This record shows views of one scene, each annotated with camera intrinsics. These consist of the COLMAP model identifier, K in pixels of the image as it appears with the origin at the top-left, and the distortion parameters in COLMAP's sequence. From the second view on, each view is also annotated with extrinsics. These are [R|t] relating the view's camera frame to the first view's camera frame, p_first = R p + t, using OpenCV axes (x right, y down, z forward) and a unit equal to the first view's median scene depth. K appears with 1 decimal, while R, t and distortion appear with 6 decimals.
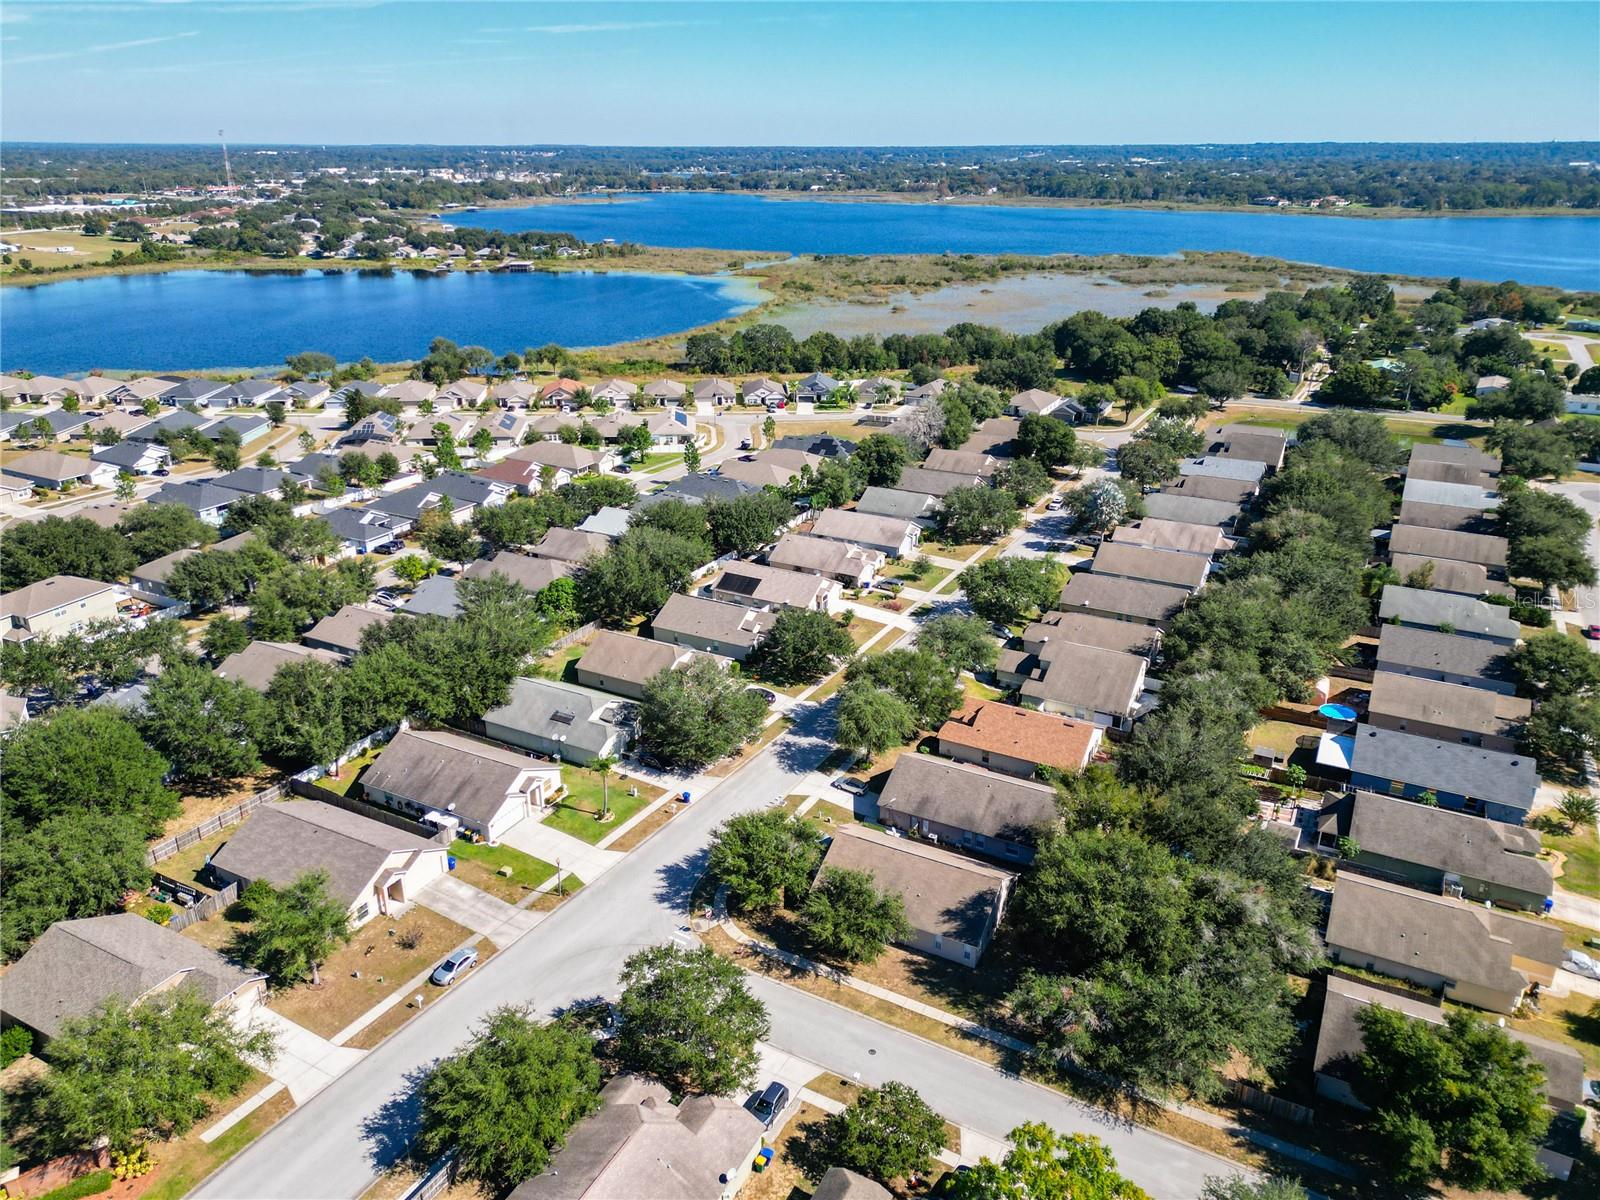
lens RADIAL K [[1154.8, 0, 800.0], [0, 1154.8, 600.0], [0, 0, 1]] dist [0.067704, -0.089471]
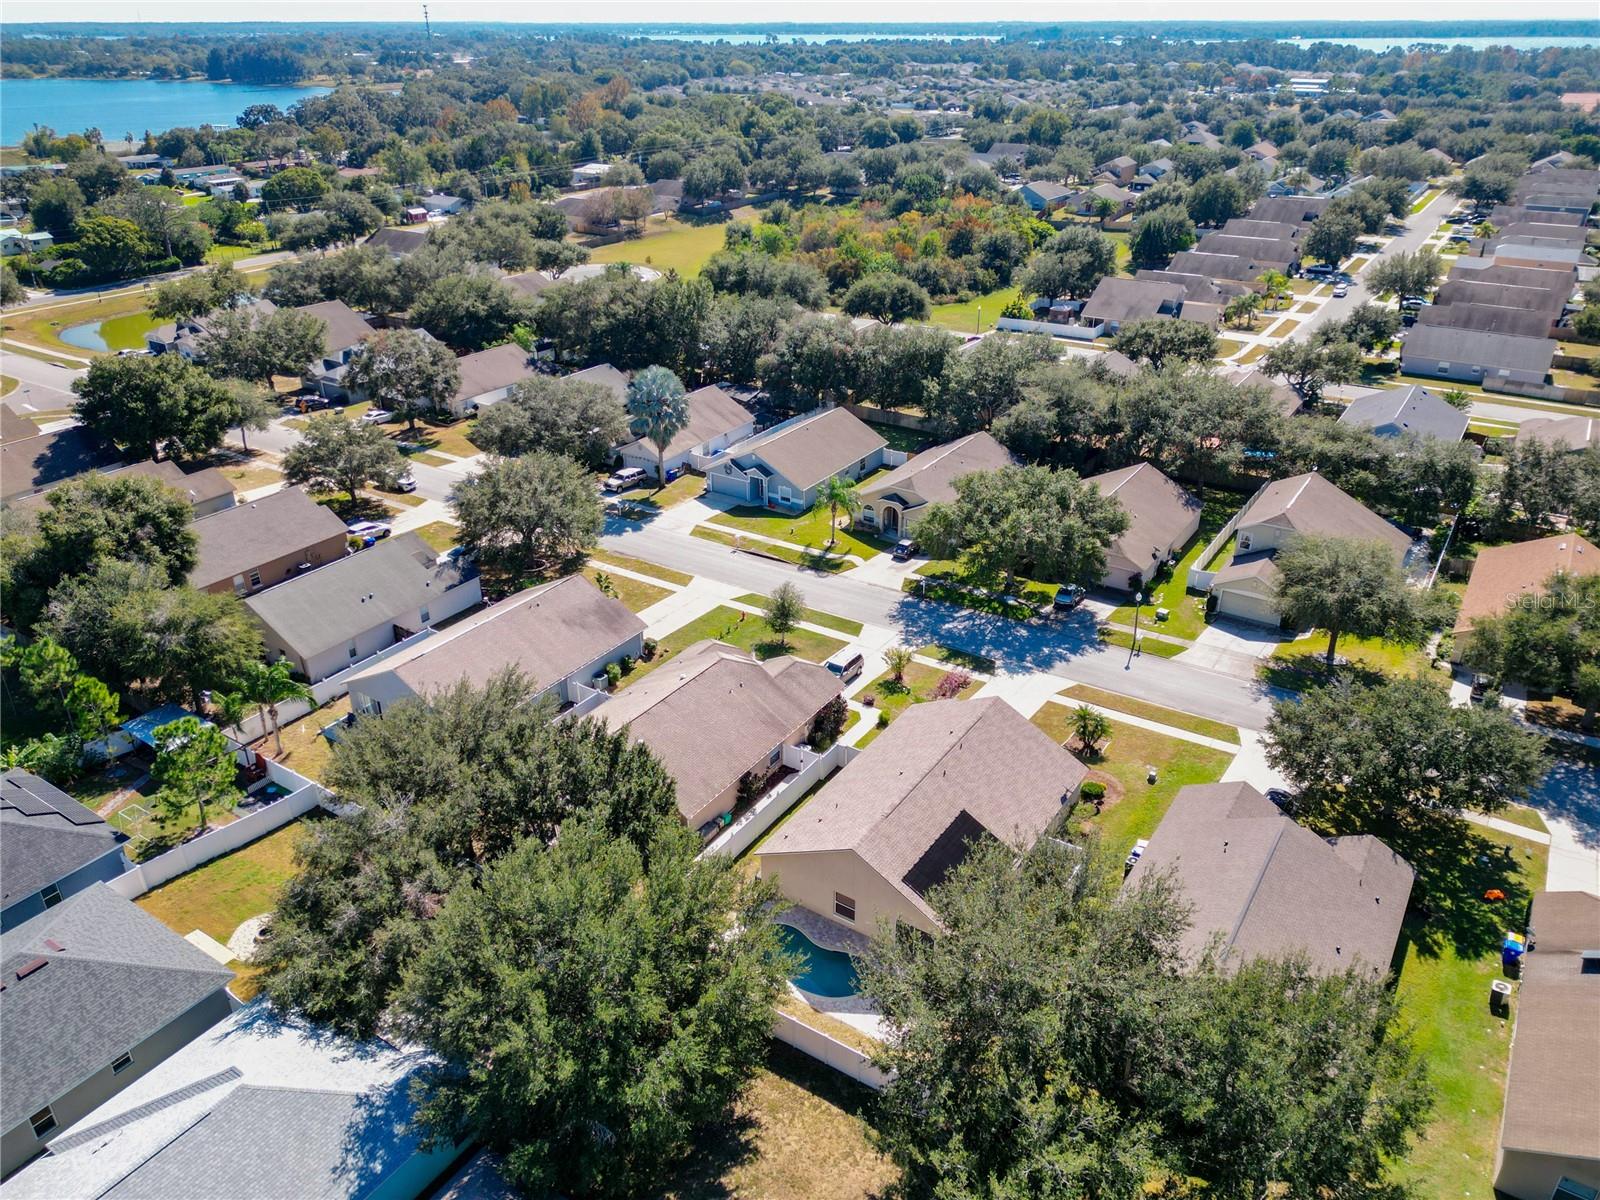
lens RADIAL K [[1154.8, 0, 800.0], [0, 1154.8, 600.0], [0, 0, 1]] dist [0.067704, -0.089471]
pose [[0.096624, -0.448864, 0.888361, -0.278057], [0.375232, 0.843108, 0.385187, -0.195280], [-0.921881, 0.296124, 0.249893, 0.842405]]
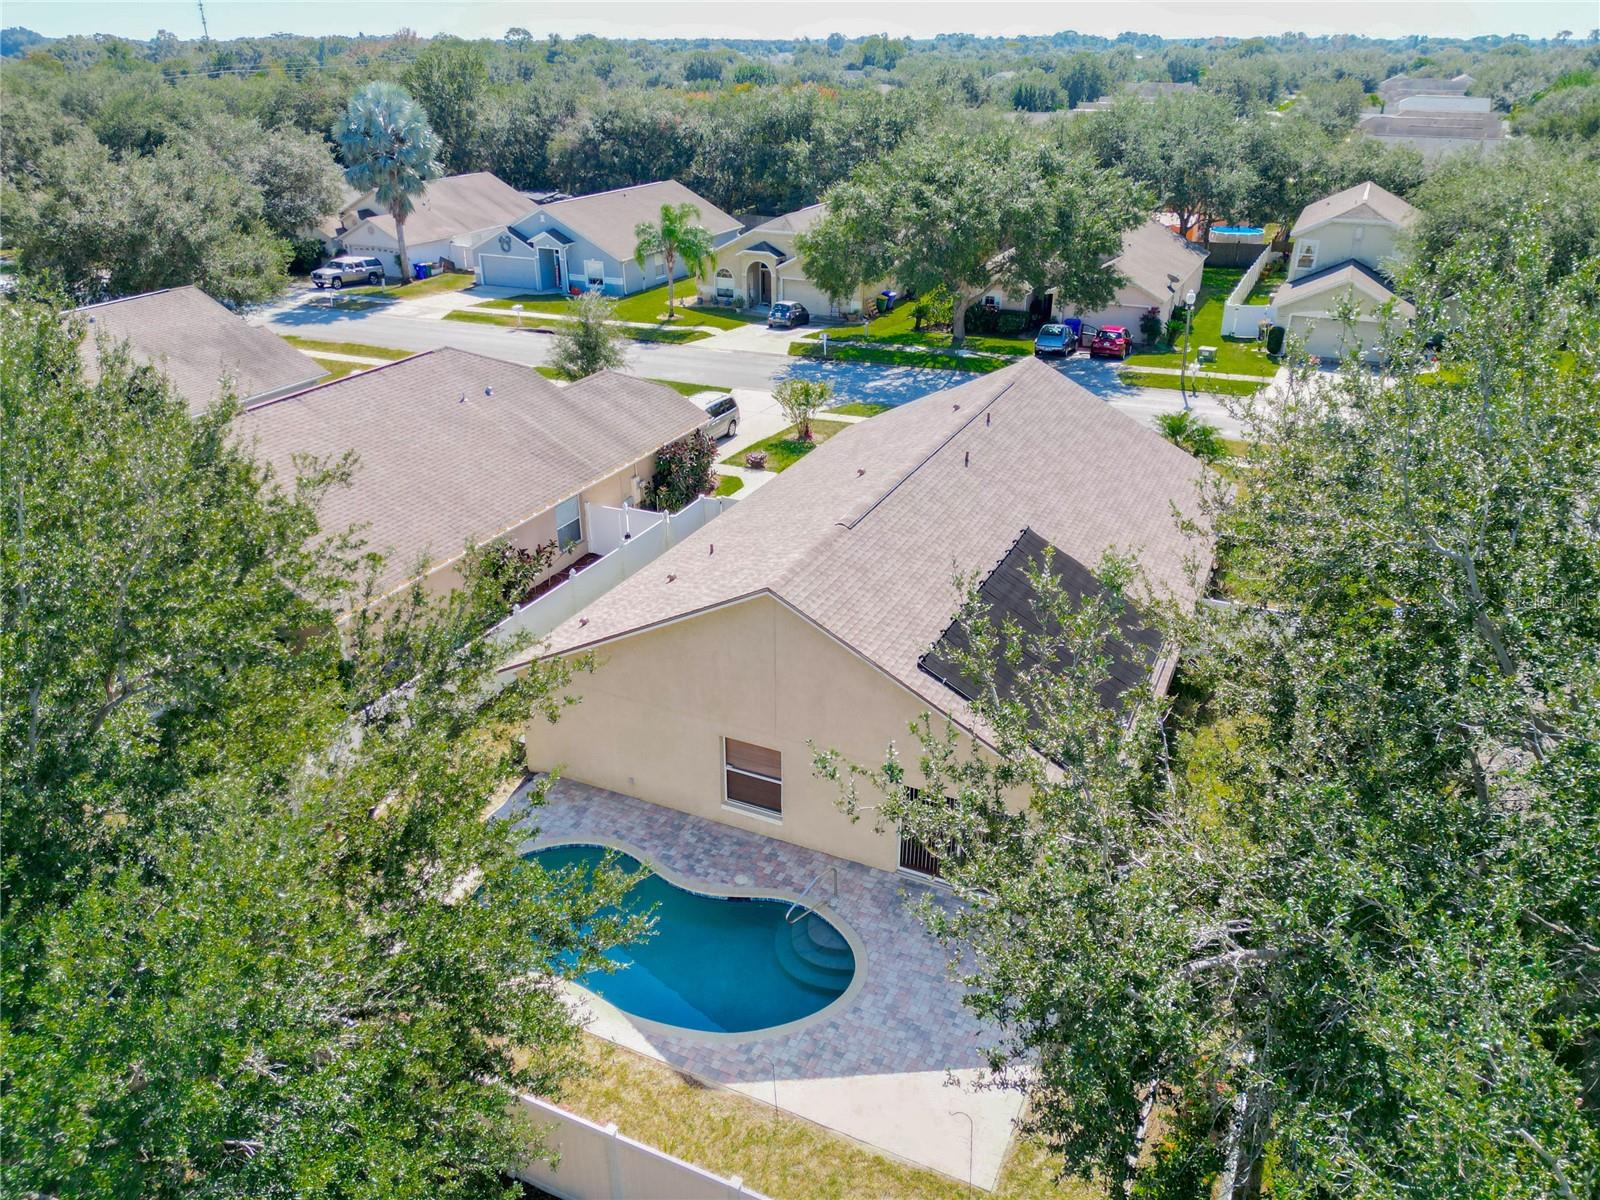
lens RADIAL K [[1162.1, 0, 800.0], [0, 1162.1, 600.0], [0, 0, 1]] dist [0.053188, -0.068275]
pose [[-0.046913, -0.431502, 0.900891, -0.140975], [0.378987, 0.826762, 0.415732, -0.069204], [-0.924212, 0.360929, 0.124748, 0.904792]]
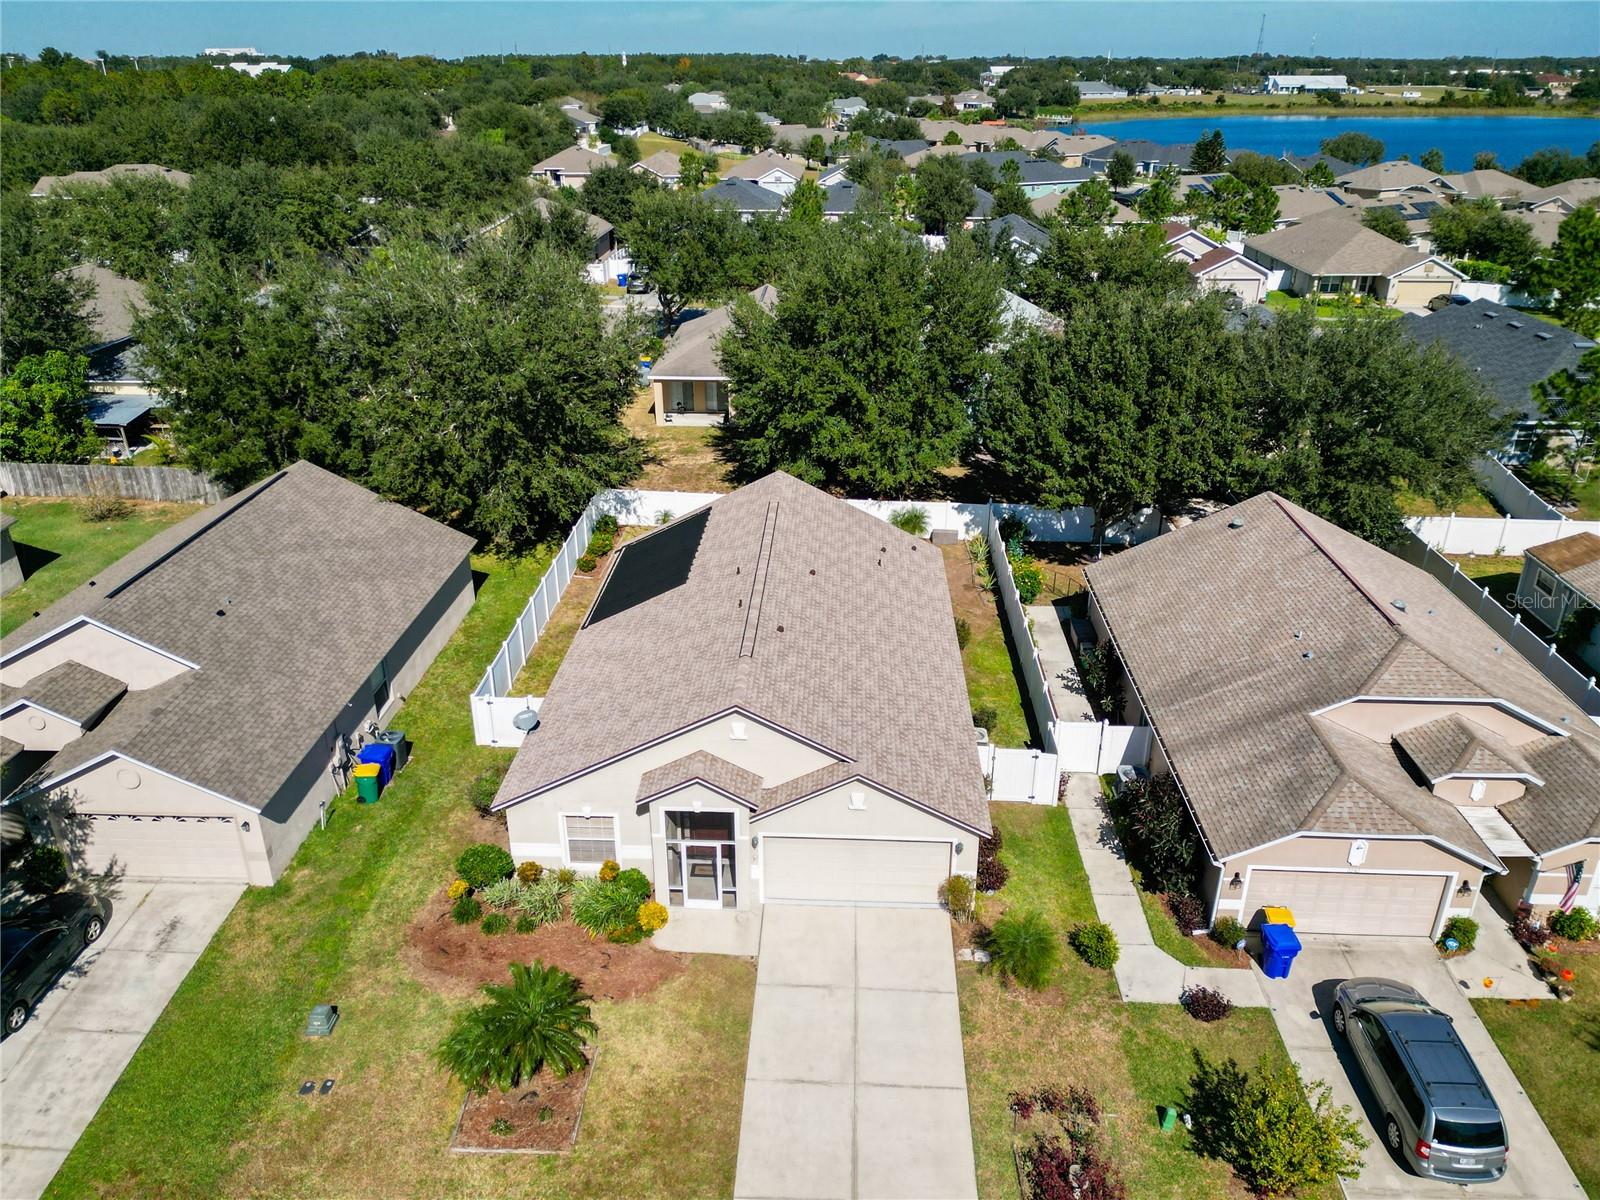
lens RADIAL K [[1162.1, 0, 800.0], [0, 1162.1, 600.0], [0, 0, 1]] dist [0.053188, -0.068275]
pose [[0.427882, 0.376265, -0.821792, 0.125902], [-0.333244, 0.910847, 0.243529, -0.062927], [0.840158, 0.169656, 0.515123, 0.818812]]
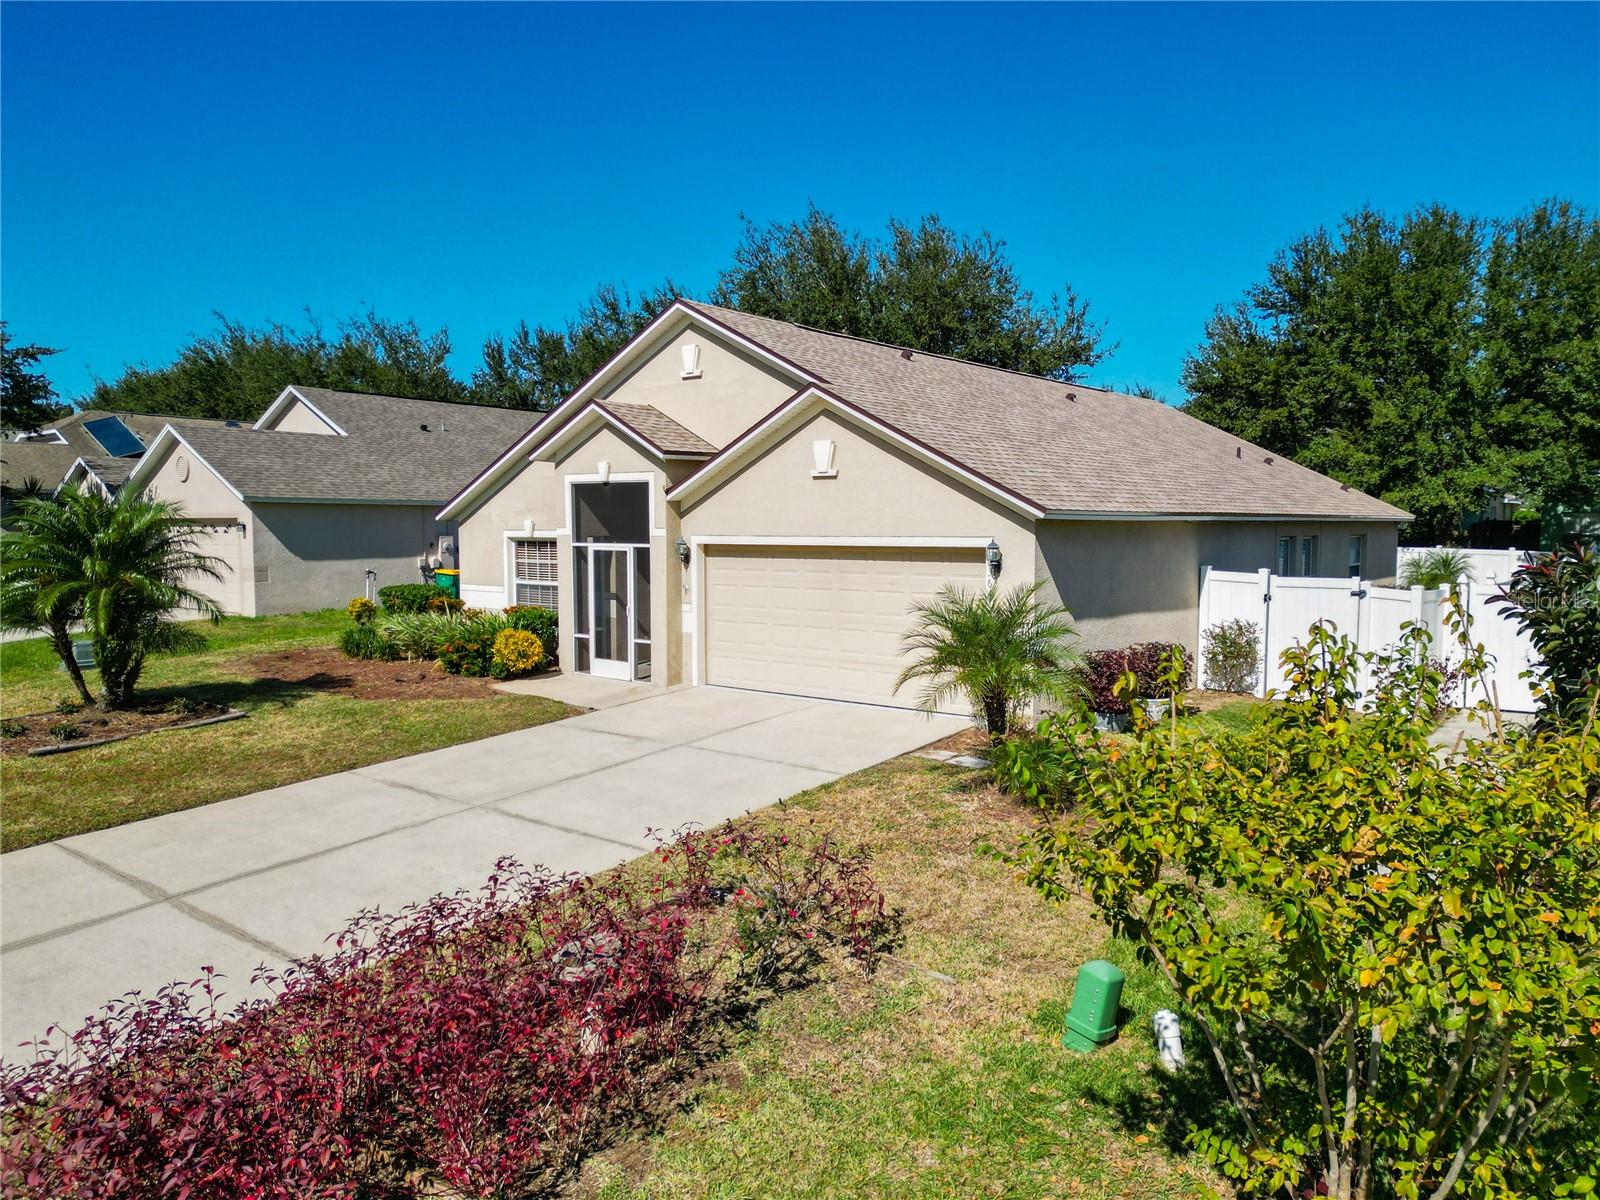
lens RADIAL K [[1132.0, 0, 802.7], [0, 1132.0, 620.6], [0, 0, 1]] dist [0.071186, -0.066411]
pose [[-0.190948, 0.080867, -0.978263, 0.095806], [-0.361135, 0.920915, 0.146616, -0.011756], [0.912754, 0.381281, -0.146643, 0.910214]]
